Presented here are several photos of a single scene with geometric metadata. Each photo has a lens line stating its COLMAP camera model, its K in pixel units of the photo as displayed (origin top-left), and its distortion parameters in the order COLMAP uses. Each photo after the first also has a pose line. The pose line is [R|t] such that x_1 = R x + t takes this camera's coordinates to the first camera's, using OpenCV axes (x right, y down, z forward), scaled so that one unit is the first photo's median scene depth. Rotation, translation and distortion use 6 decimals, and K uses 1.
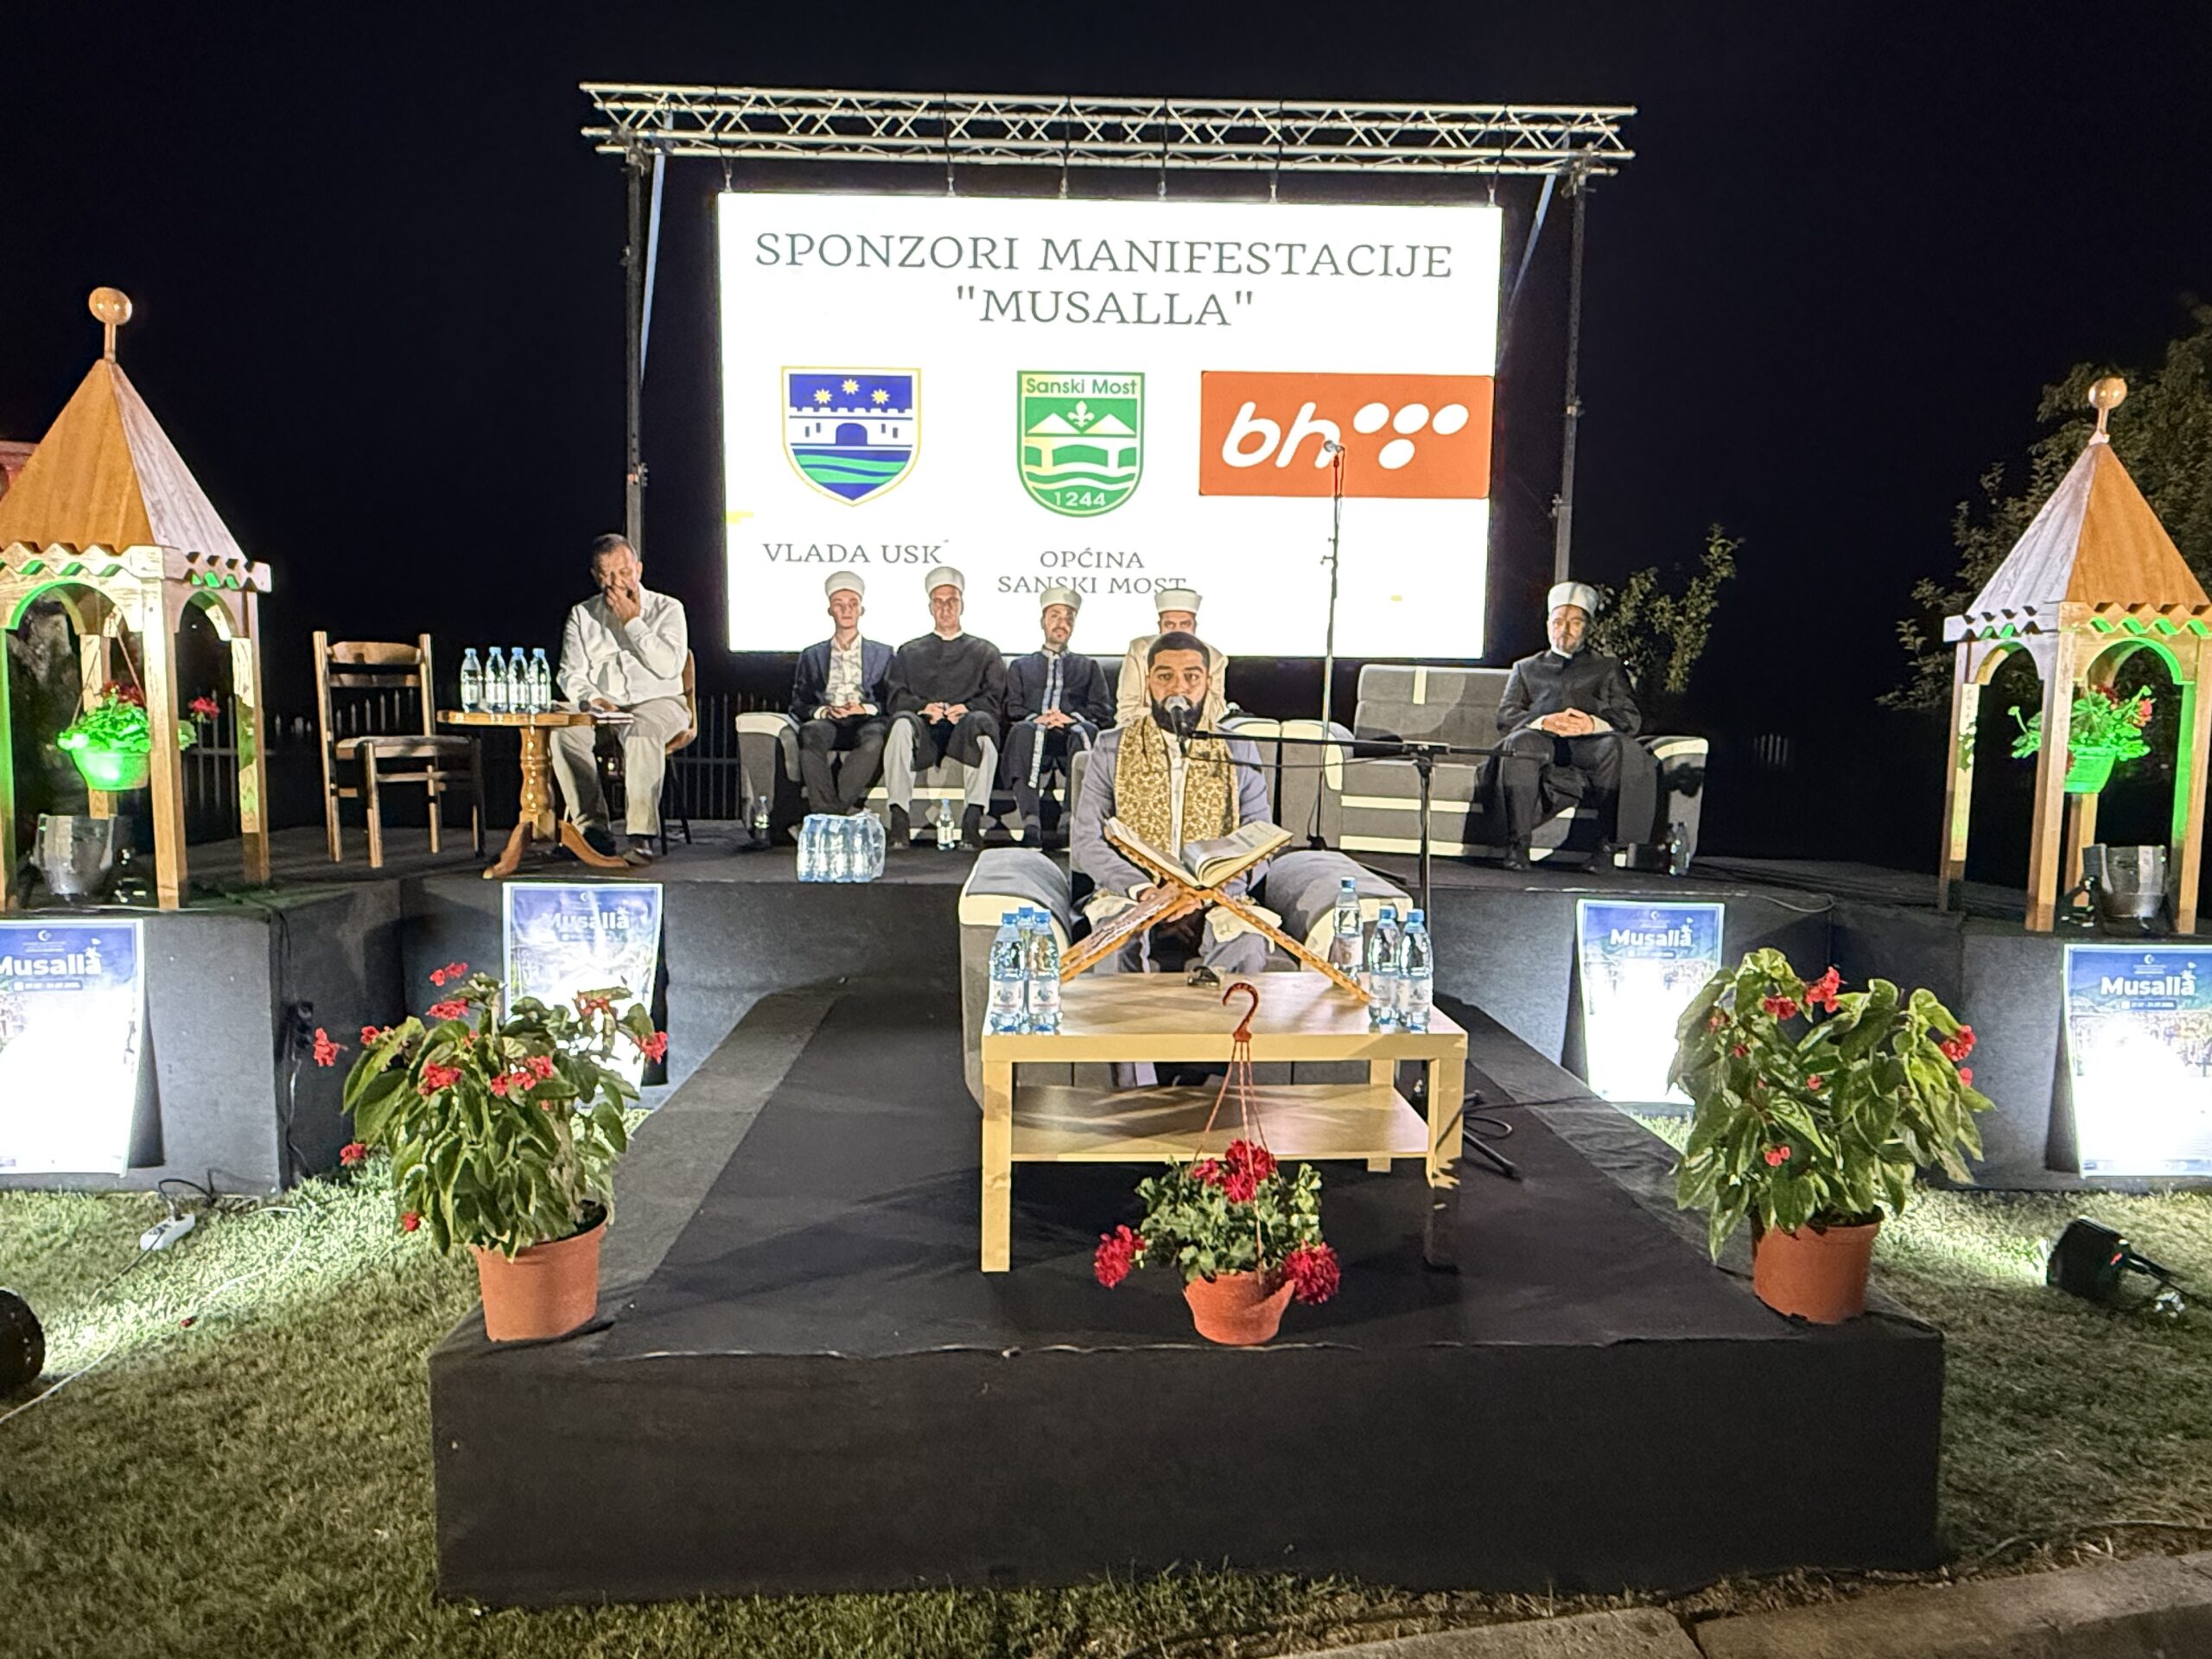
lens RADIAL K [[1354.5, 0, 1093.0], [0, 1354.5, 829.3], [0, 0, 1]] dist [-0.006059, 0.007635]
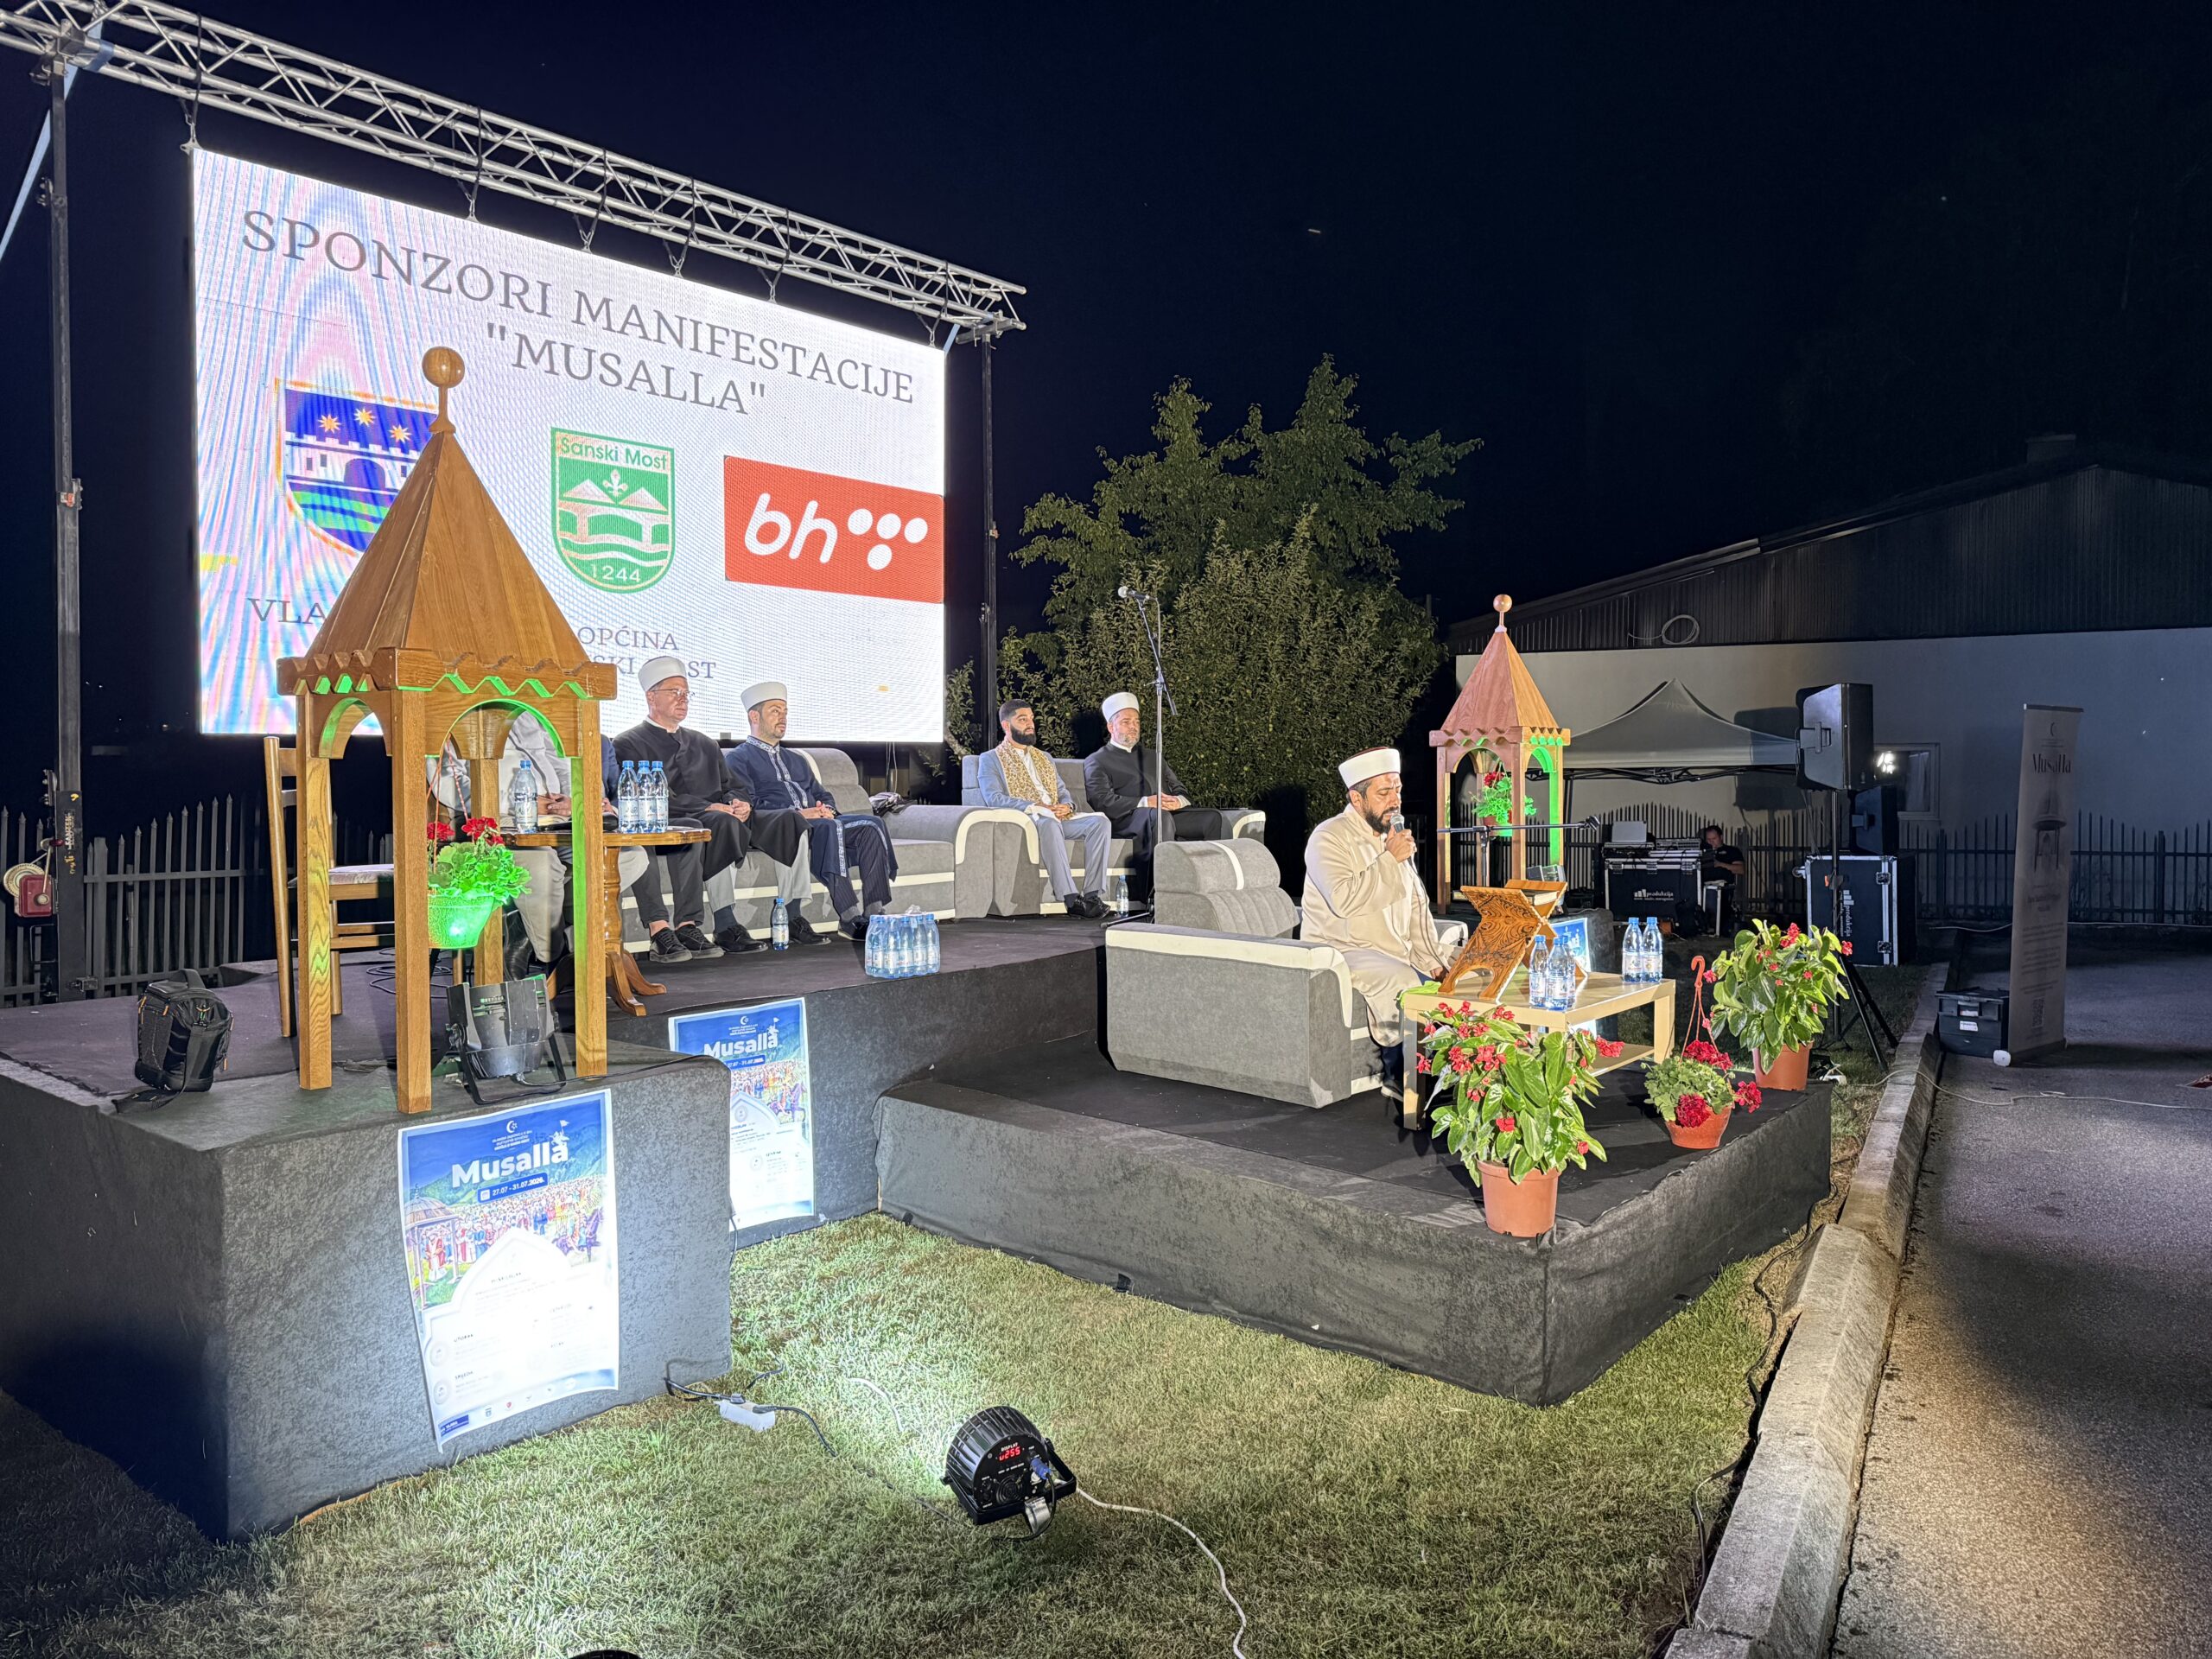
lens RADIAL K [[1572.4, 0, 1106.7], [0, 1572.4, 839.5], [0, 0, 1]] dist [0.043712, -0.063754]
pose [[0.661572, -0.049089, 0.748273, -0.618139], [0.077630, 0.996977, -0.003231, -0.032207], [-0.745853, 0.060226, 0.663383, 0.038371]]
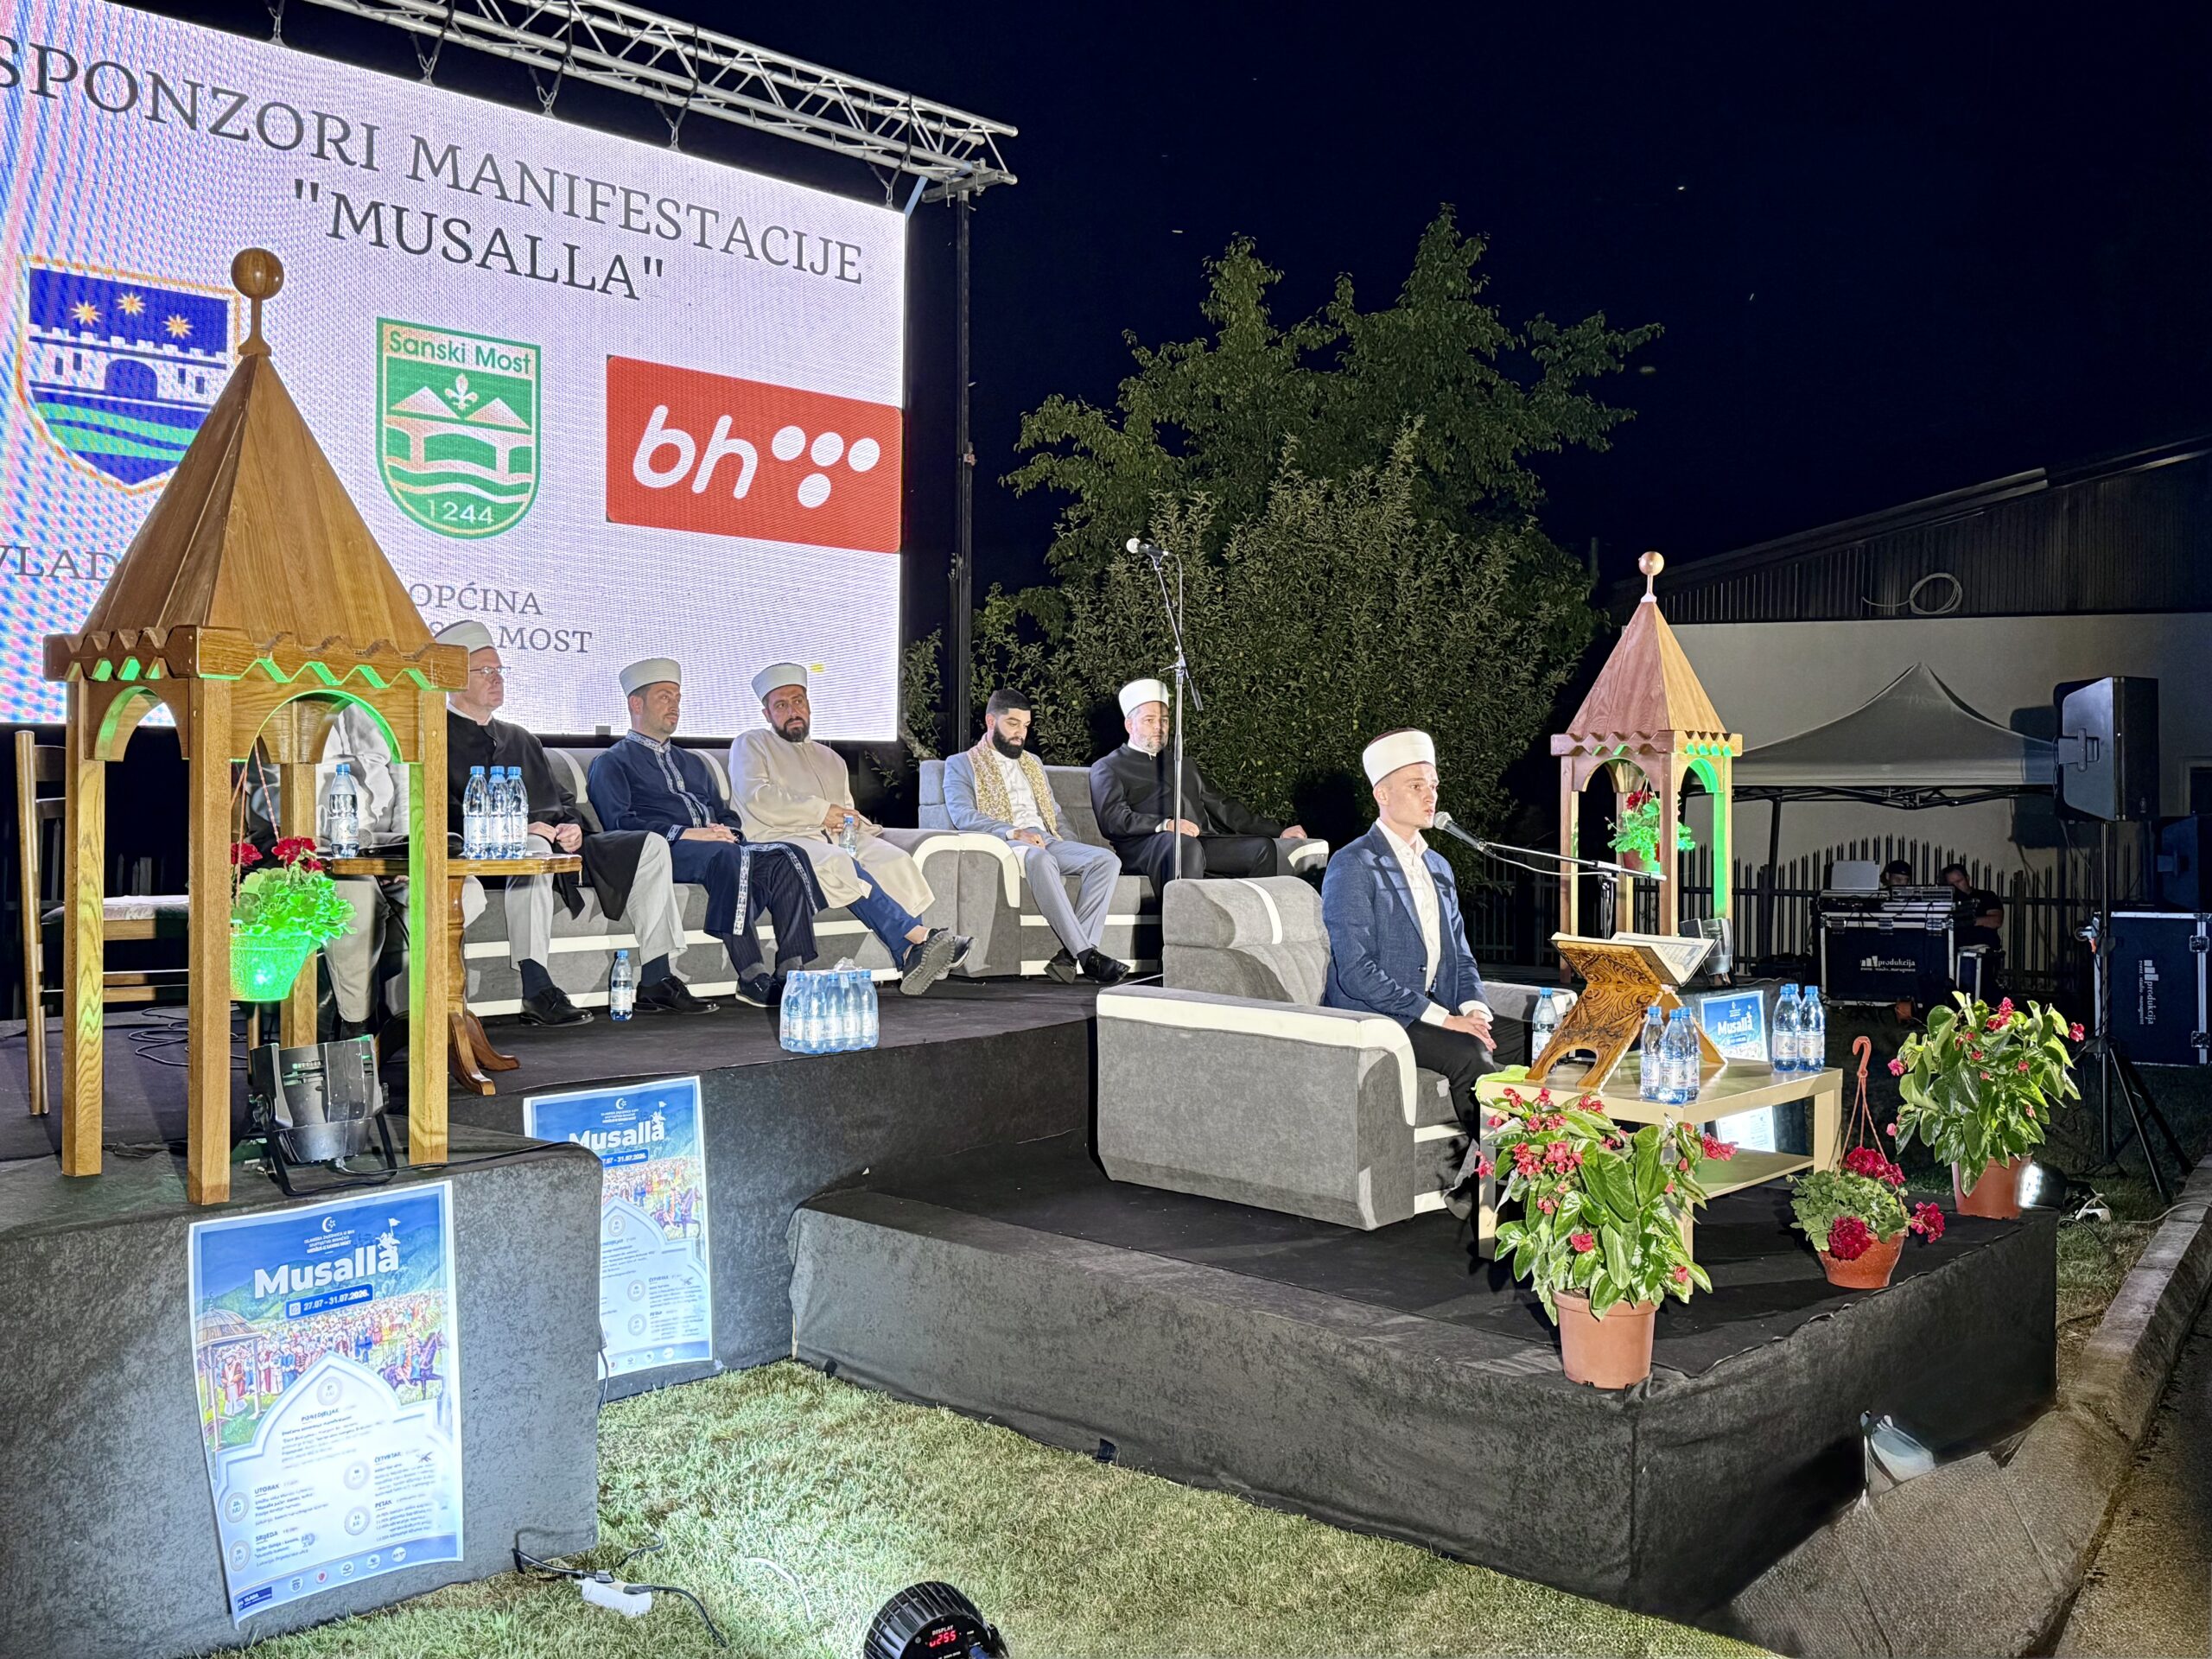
lens RADIAL K [[2247.6, 0, 1106.3], [0, 2247.6, 843.7], [0, 0, 1]] dist [0.037248, 0.000000]
pose [[0.674085, -0.029878, 0.738049, -0.657488], [0.065407, 0.997671, -0.019350, -0.030174], [-0.735752, 0.061317, 0.674470, -0.017369]]
